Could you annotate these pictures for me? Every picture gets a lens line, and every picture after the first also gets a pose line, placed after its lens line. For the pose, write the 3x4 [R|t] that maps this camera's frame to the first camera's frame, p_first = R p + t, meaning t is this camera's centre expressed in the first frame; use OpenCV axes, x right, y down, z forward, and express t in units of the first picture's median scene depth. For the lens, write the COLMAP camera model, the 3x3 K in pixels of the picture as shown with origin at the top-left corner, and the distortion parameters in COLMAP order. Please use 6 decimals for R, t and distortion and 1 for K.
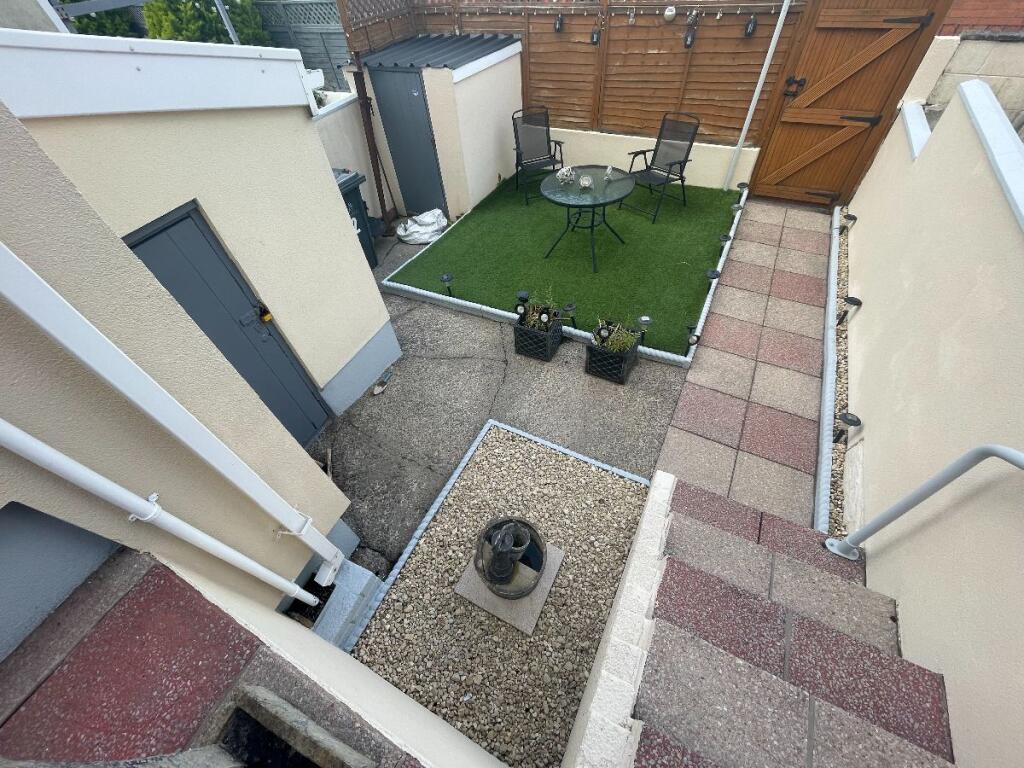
lens RADIAL K [[415.1, 0, 509.7], [0, 415.1, 374.0], [0, 0, 1]] dist [-0.003248, 0.002172]
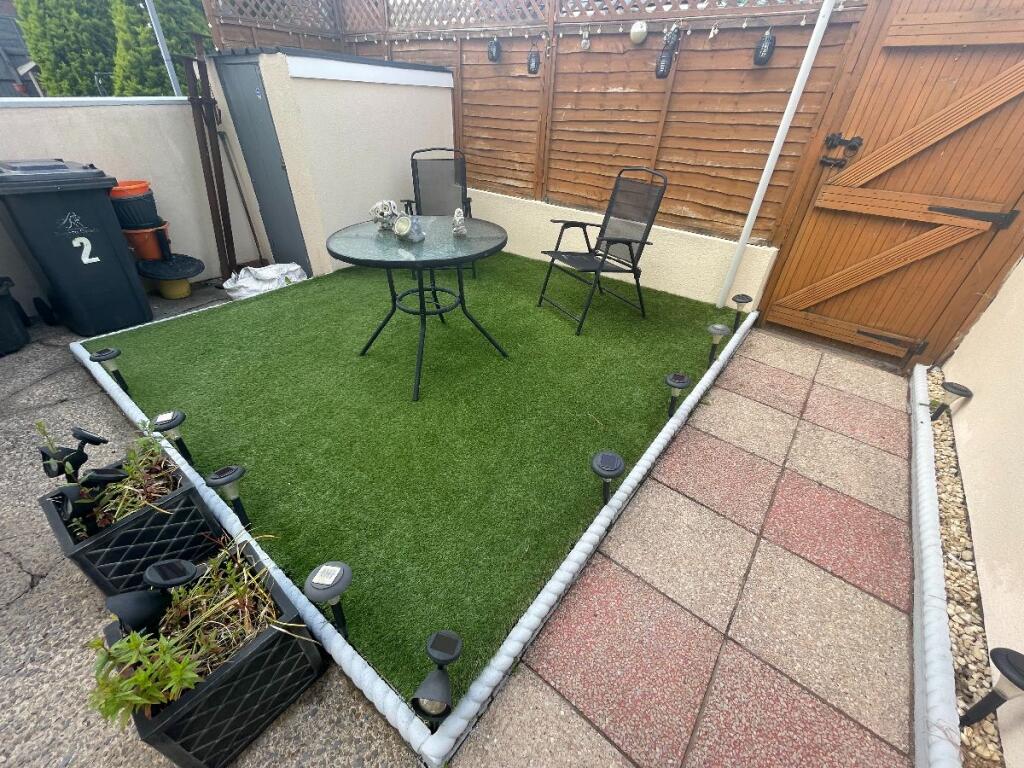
lens RADIAL K [[415.1, 0, 508.0], [0, 415.1, 372.0], [0, 0, 1]] dist [-0.003248, 0.002172]
pose [[0.977627, 0.185245, -0.099645, 0.332703], [-0.203426, 0.953152, -0.223875, -0.170878], [0.053505, 0.239136, 0.969511, 0.466646]]
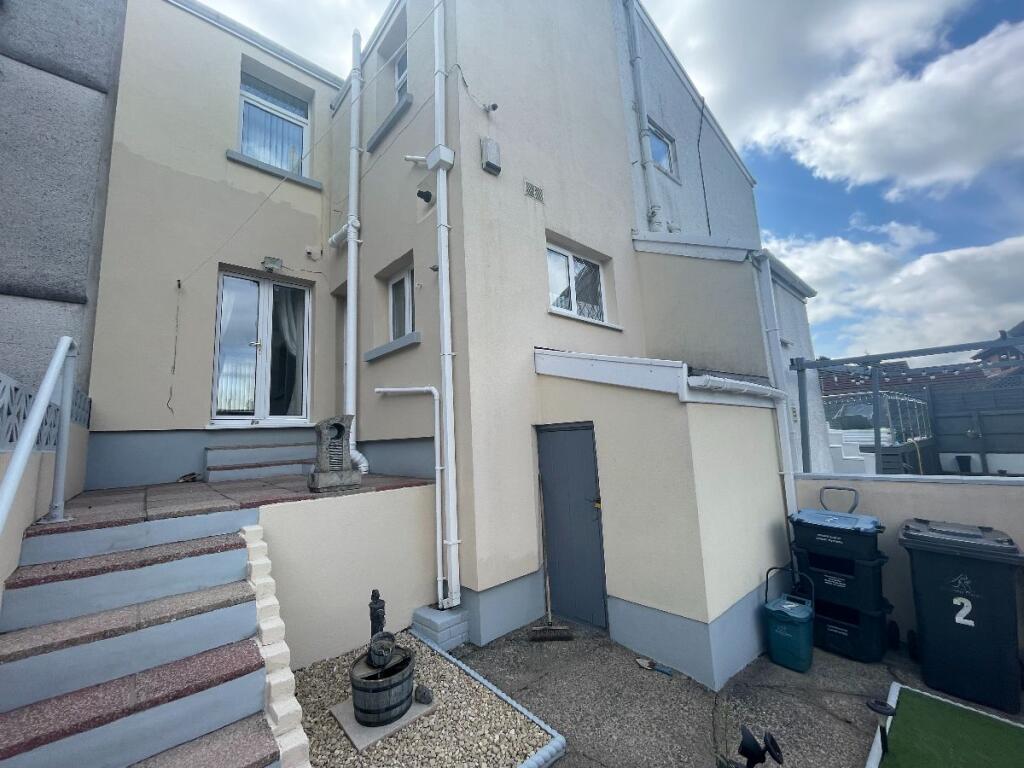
lens RADIAL K [[415.1, 0, 510.5], [0, 415.1, 381.3], [0, 0, 1]] dist [-0.003248, 0.002172]
pose [[-0.355053, -0.034150, -0.934222, 0.457510], [-0.653797, 0.723360, 0.222034, -0.295371], [0.668197, 0.689626, -0.279158, 0.469308]]
